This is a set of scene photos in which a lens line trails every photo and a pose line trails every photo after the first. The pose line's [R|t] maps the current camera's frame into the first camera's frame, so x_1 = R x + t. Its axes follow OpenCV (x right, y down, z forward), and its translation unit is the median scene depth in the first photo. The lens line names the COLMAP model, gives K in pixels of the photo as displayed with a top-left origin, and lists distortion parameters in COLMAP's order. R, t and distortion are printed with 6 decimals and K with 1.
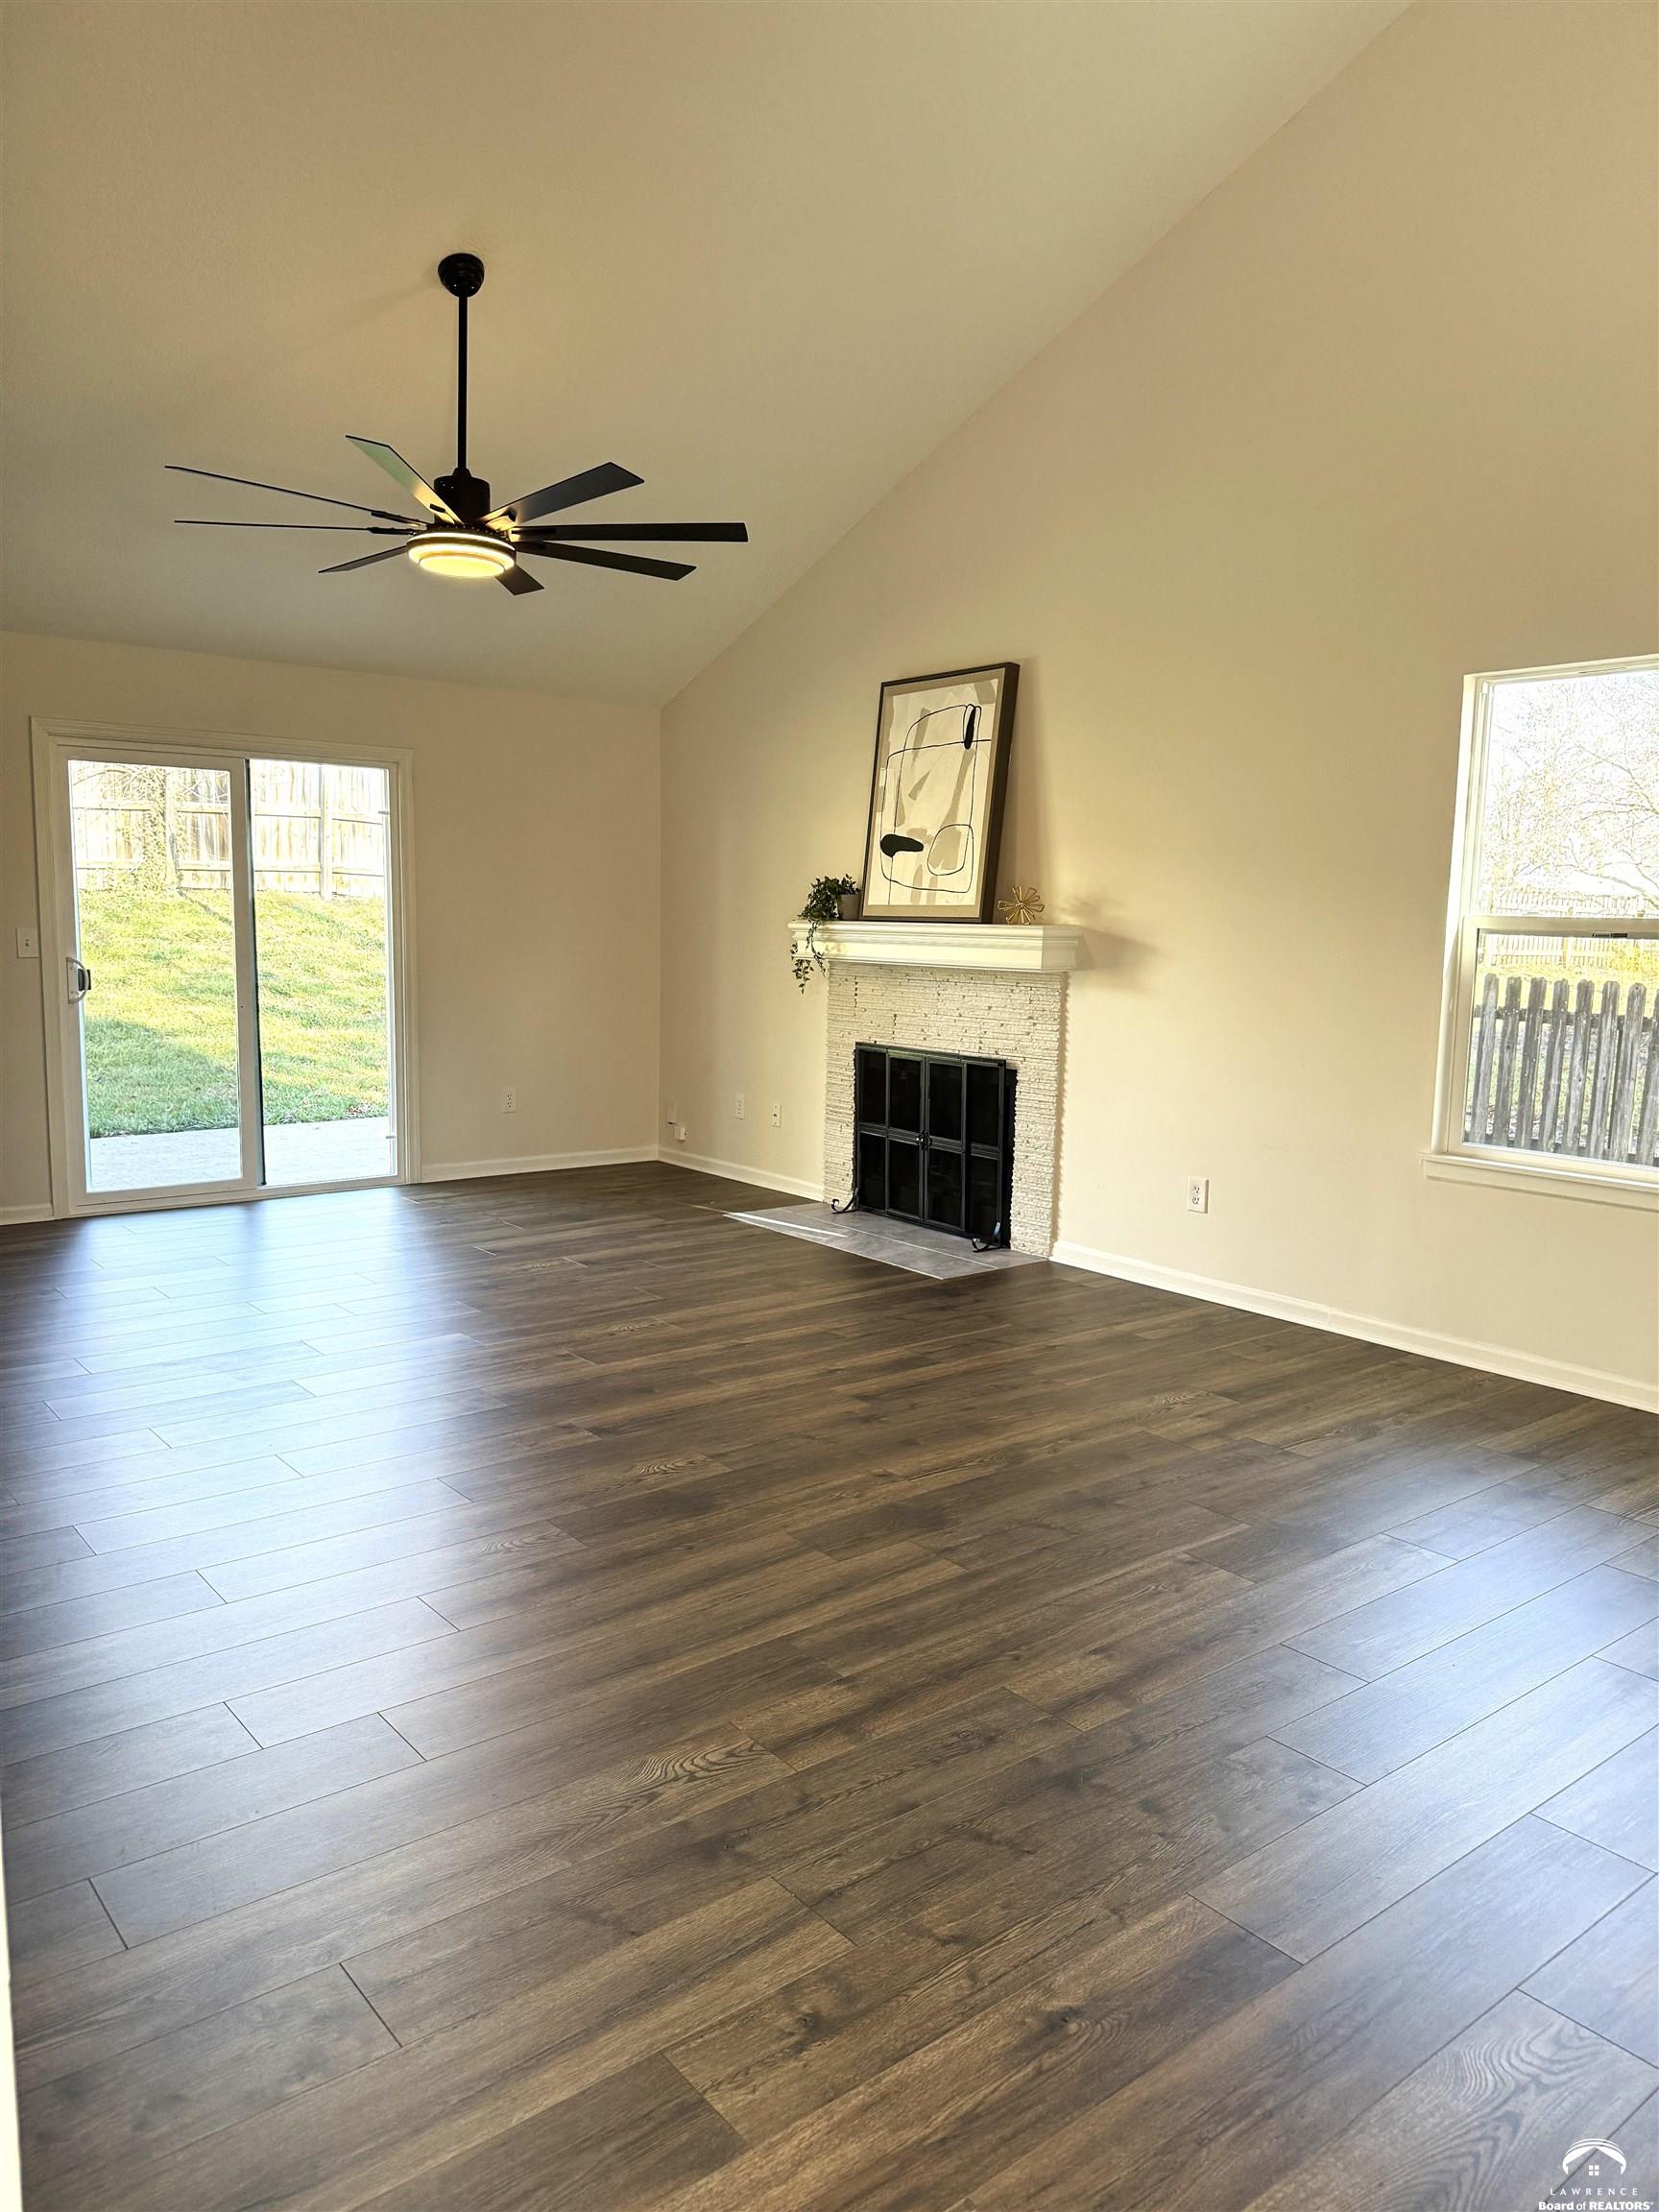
lens RADIAL K [[1558.5, 0, 806.9], [0, 1558.5, 1103.1], [0, 0, 1]] dist [0.142460, -0.255173]
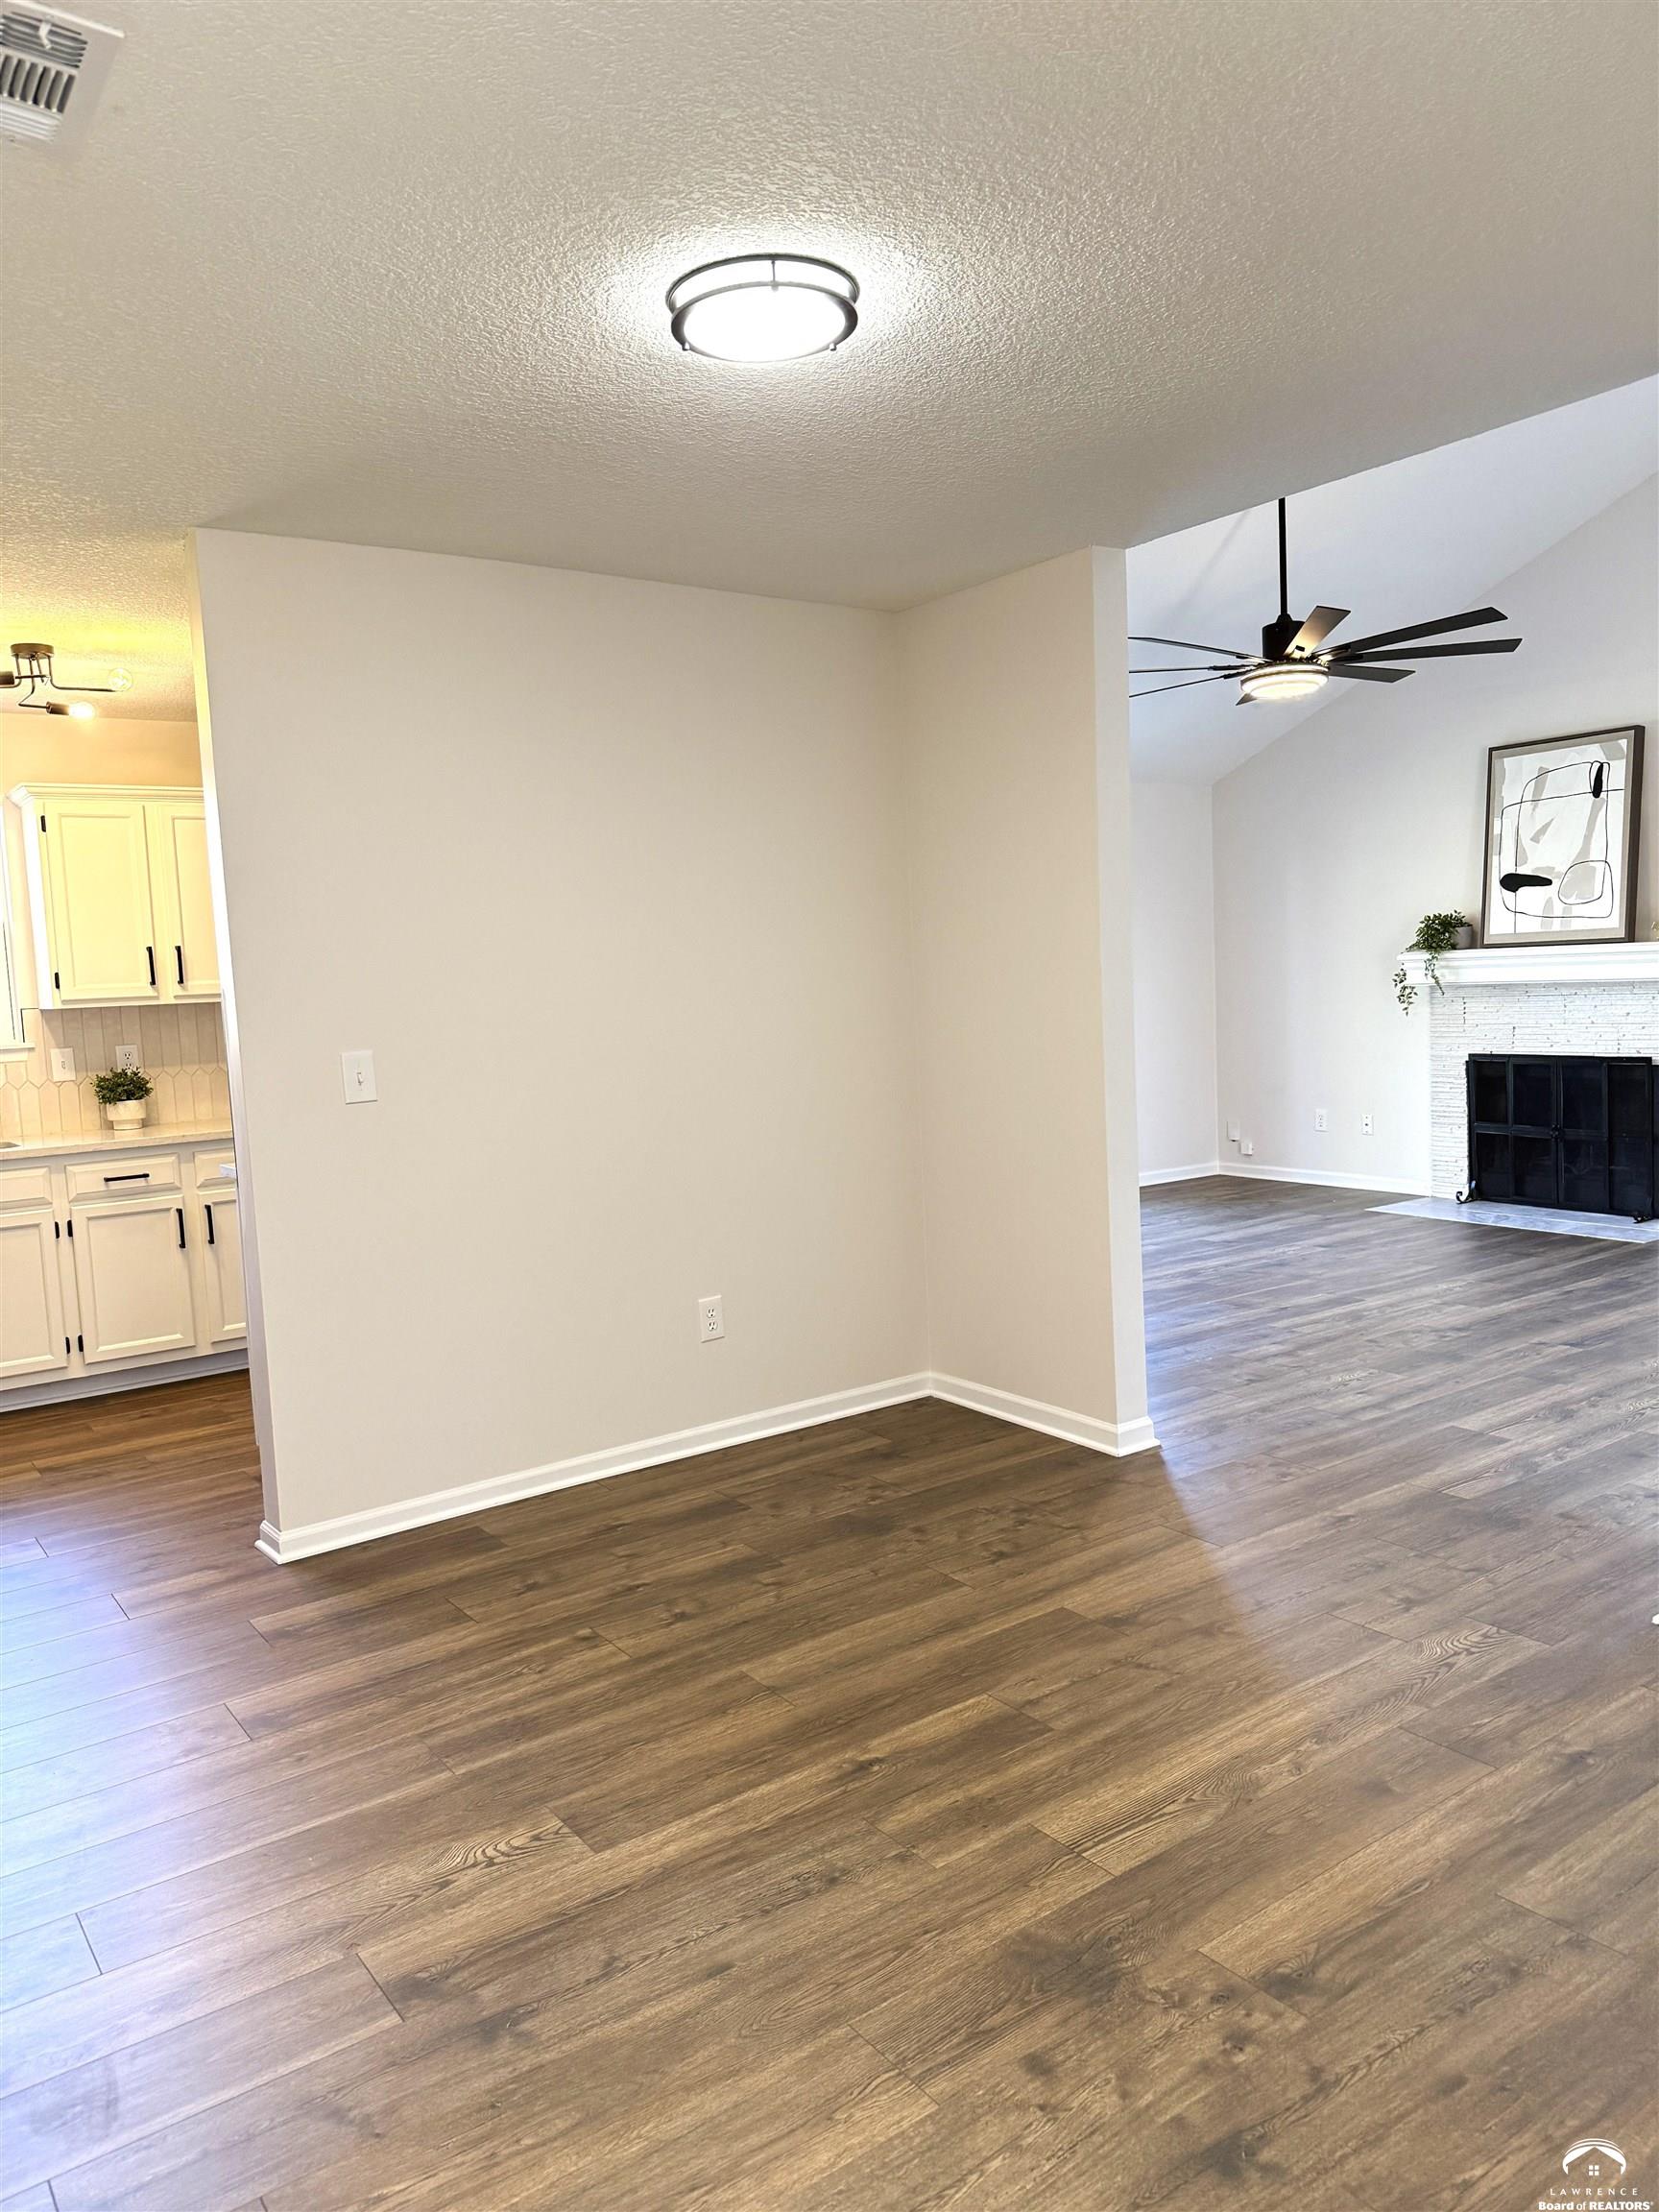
lens RADIAL K [[1558.5, 0, 806.9], [0, 1558.5, 1103.1], [0, 0, 1]] dist [0.142460, -0.255173]
pose [[0.996264, -0.059029, -0.063030, -0.426746], [0.056456, 0.997528, -0.041851, 0.021229], [0.065345, 0.038136, 0.997134, -0.226995]]
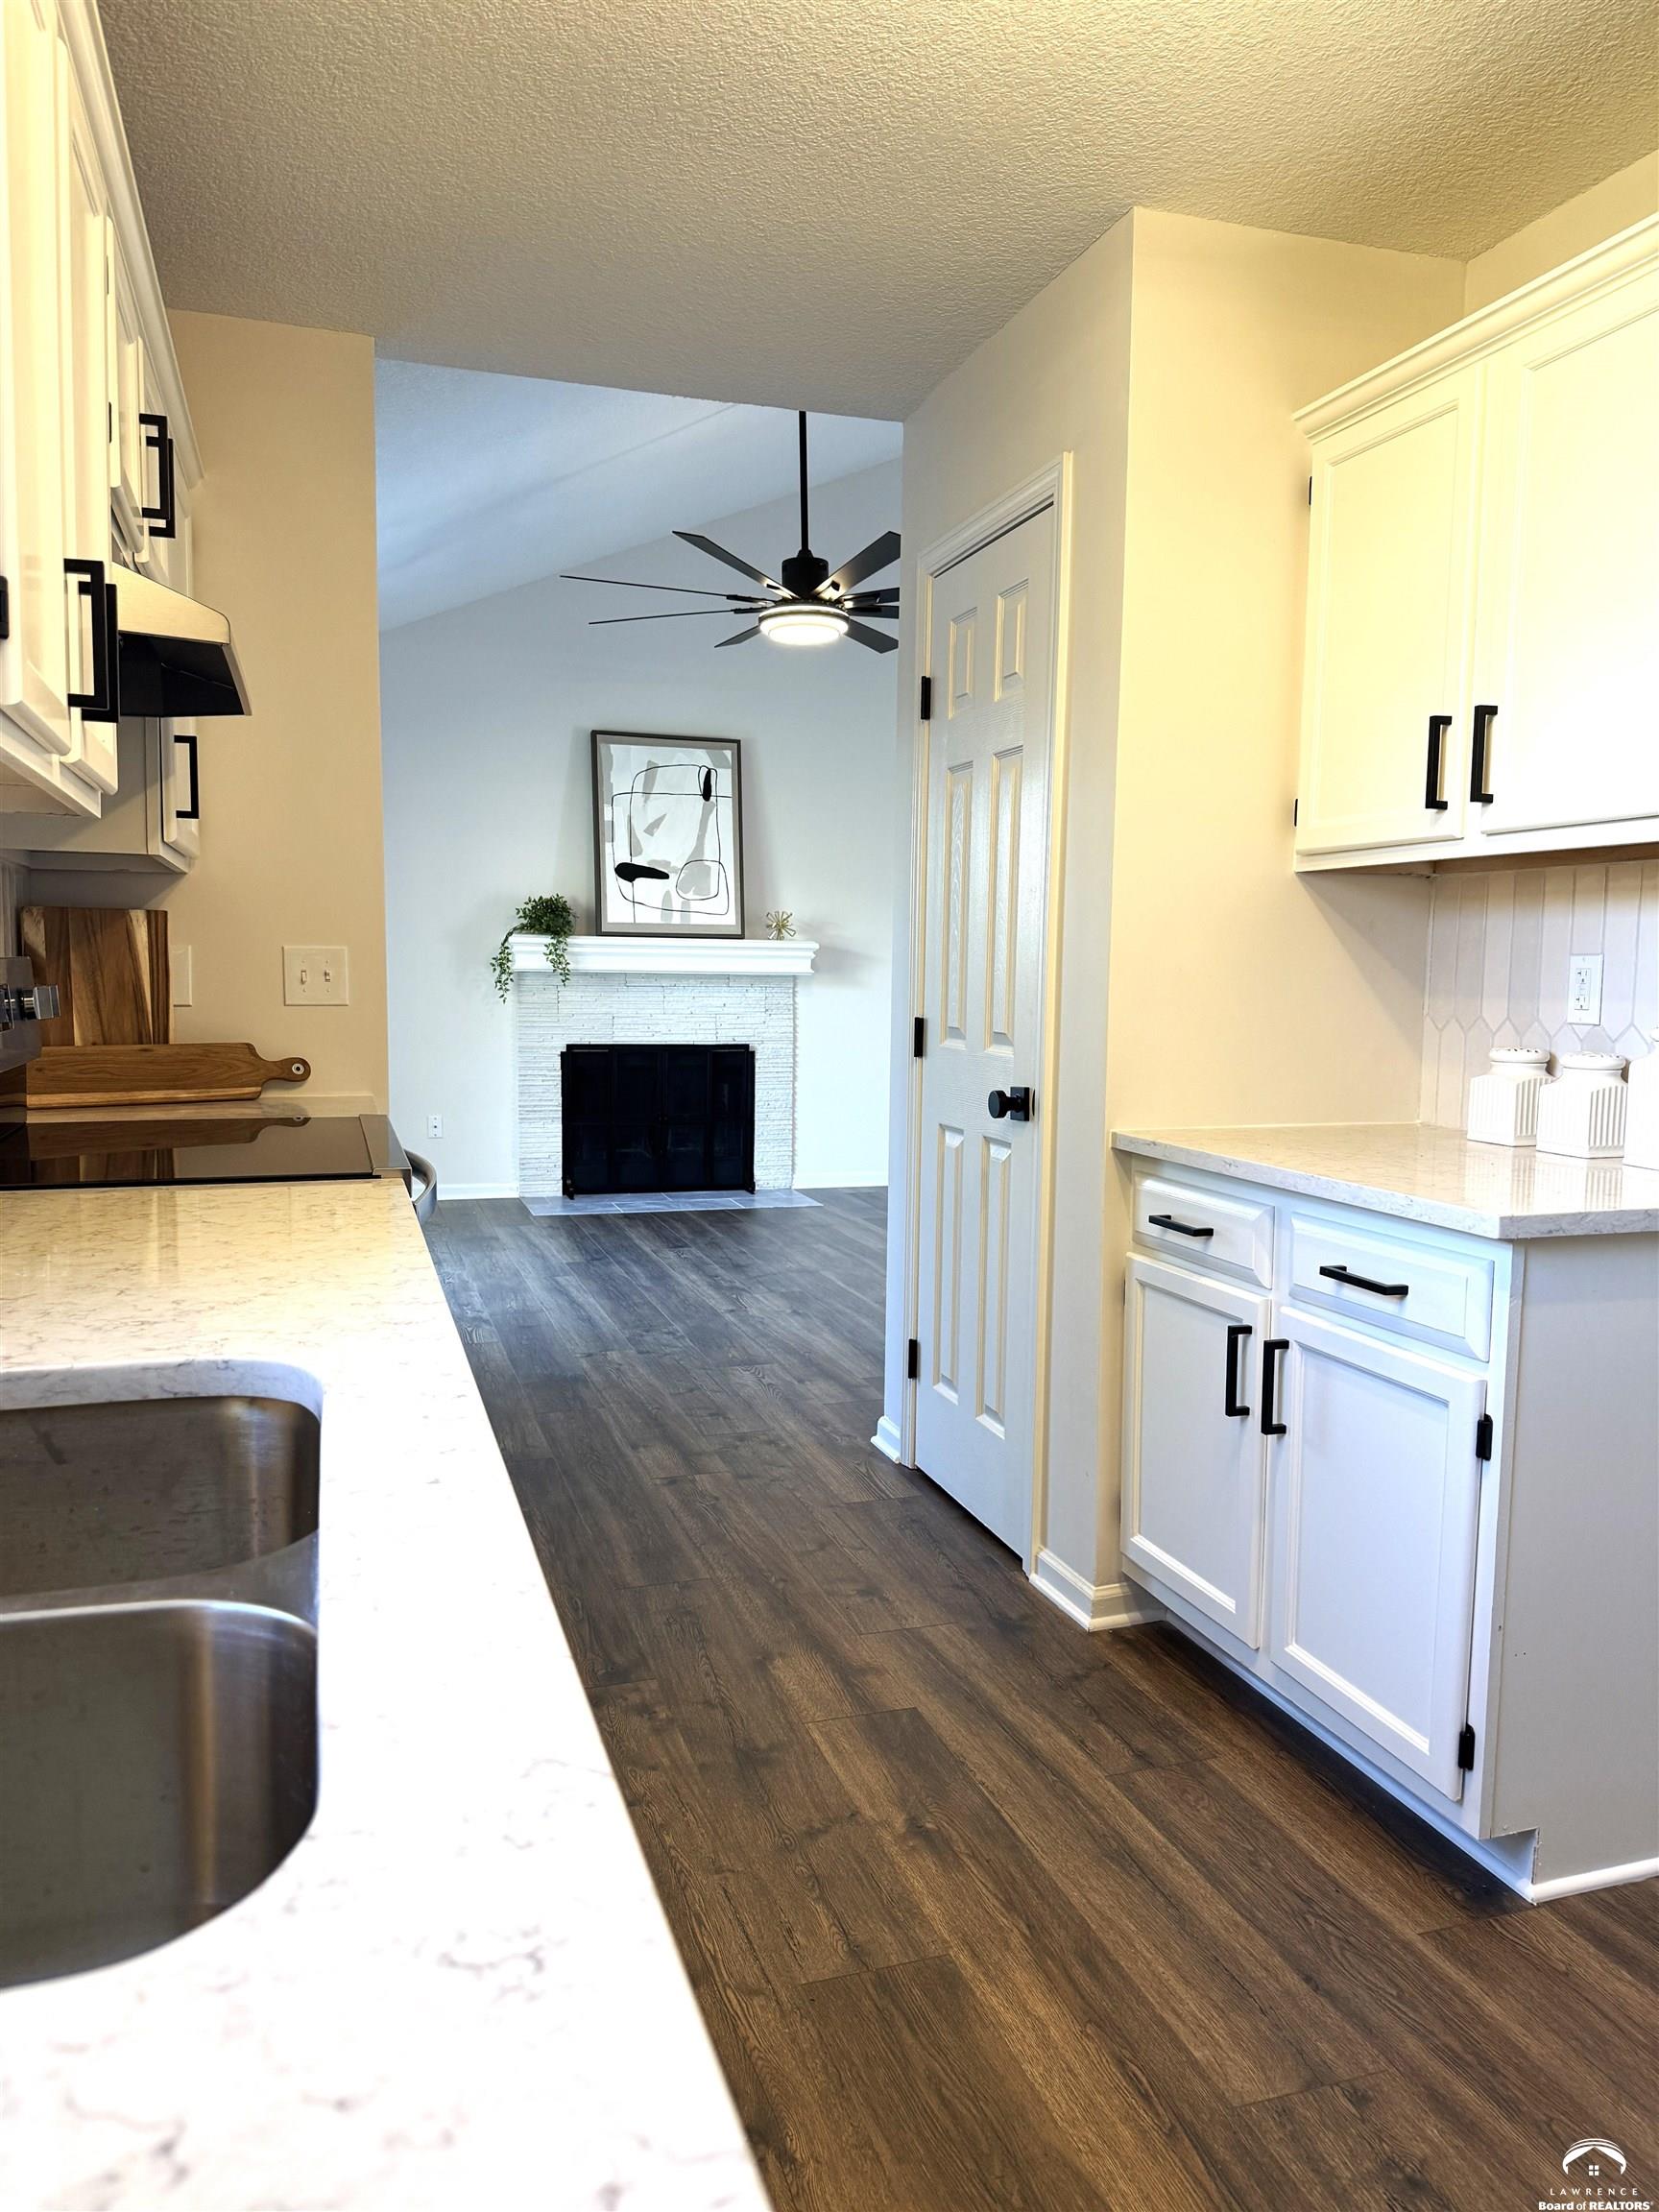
lens RADIAL K [[1558.5, 0, 806.9], [0, 1558.5, 1103.1], [0, 0, 1]] dist [0.142460, -0.255173]
pose [[0.363808, -0.089851, 0.927130, -1.048876], [0.107942, 0.992698, 0.053848, -0.043019], [-0.925199, 0.080486, 0.370850, 0.472756]]
